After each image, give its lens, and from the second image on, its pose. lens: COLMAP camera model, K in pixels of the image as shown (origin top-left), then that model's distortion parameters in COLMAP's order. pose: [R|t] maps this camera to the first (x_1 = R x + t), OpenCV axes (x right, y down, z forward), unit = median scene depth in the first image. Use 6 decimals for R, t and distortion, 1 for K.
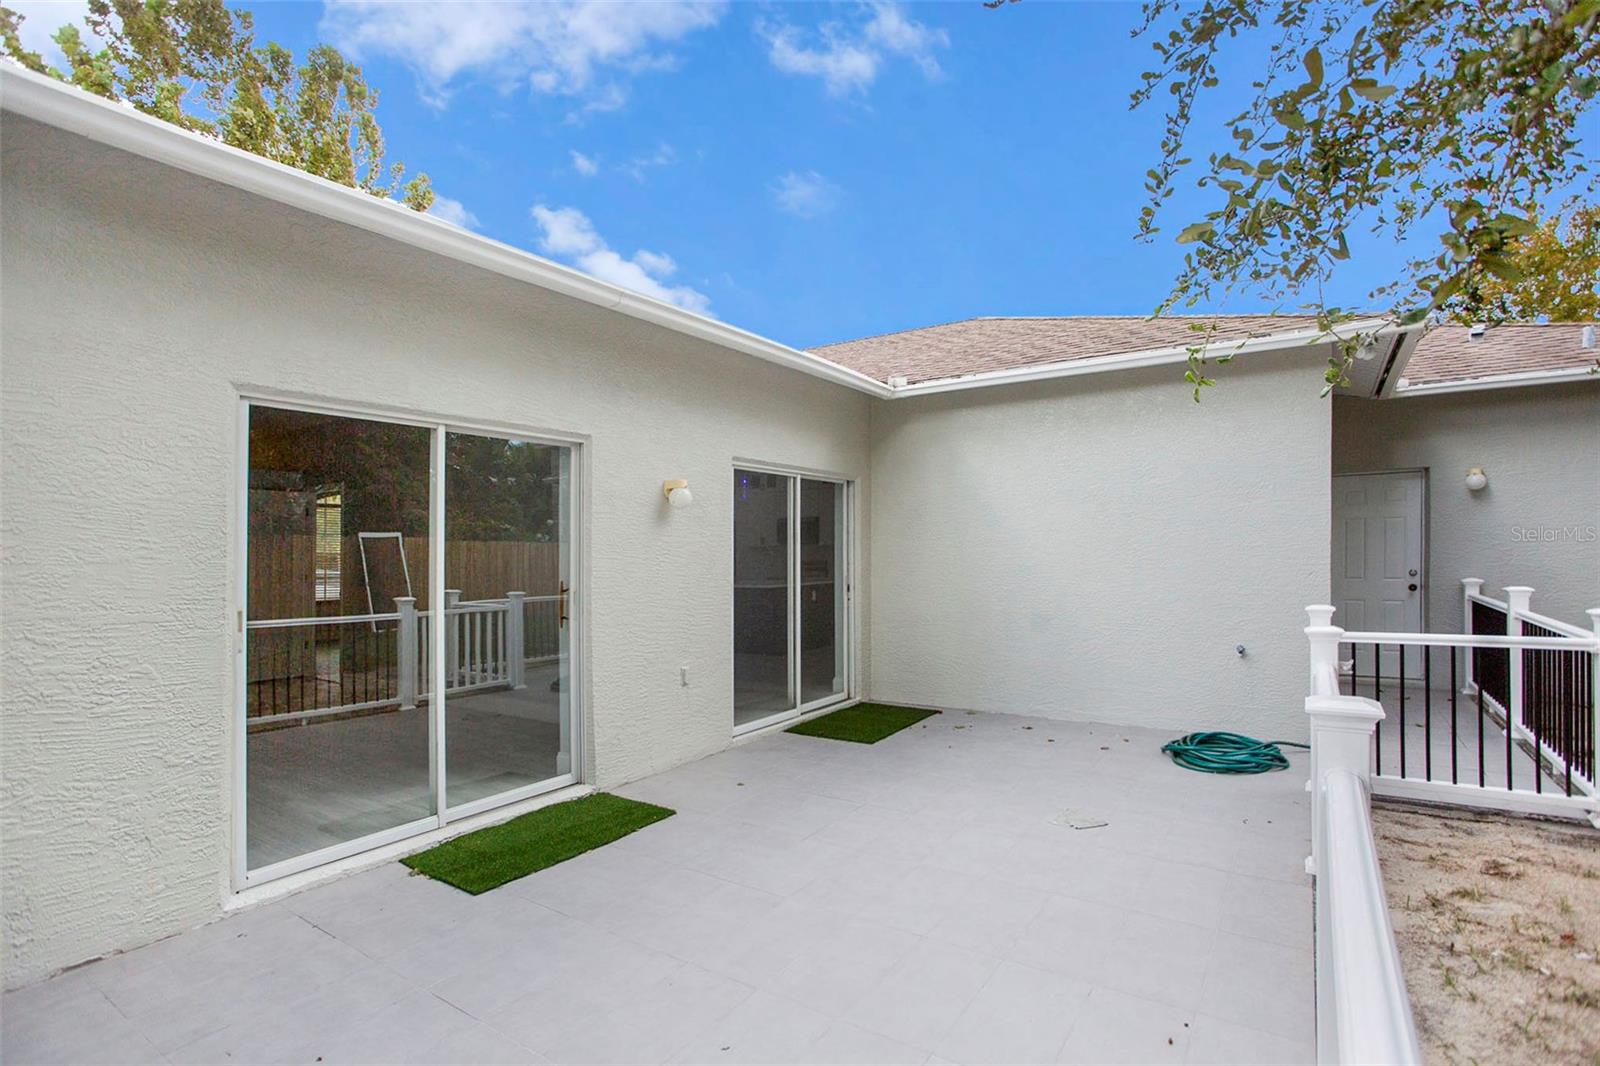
lens RADIAL K [[791.3, 0, 828.2], [0, 791.3, 519.5], [0, 0, 1]] dist [-0.040133, 0.006690]
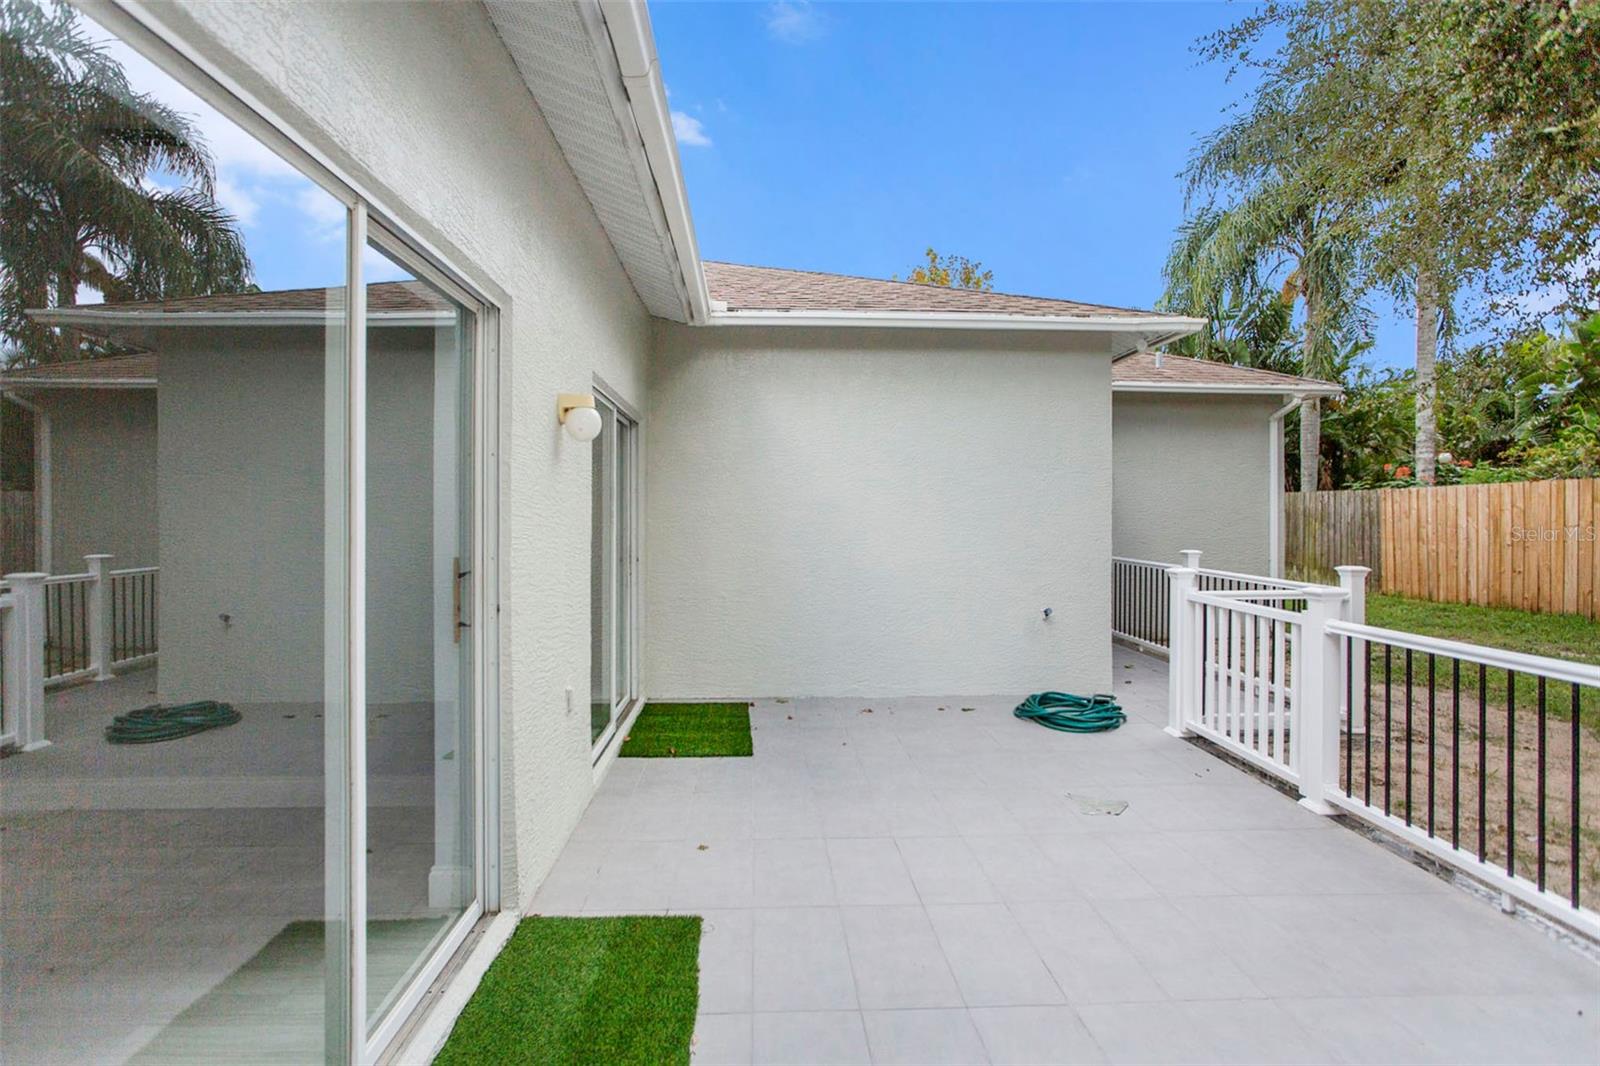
lens RADIAL K [[791.3, 0, 802.7], [0, 791.3, 525.7], [0, 0, 1]] dist [-0.040133, 0.006690]
pose [[0.808301, 0.006702, 0.588732, -0.373821], [-0.033734, 0.998820, 0.034945, 0.023962], [-0.587803, -0.048106, 0.807573, 0.342034]]
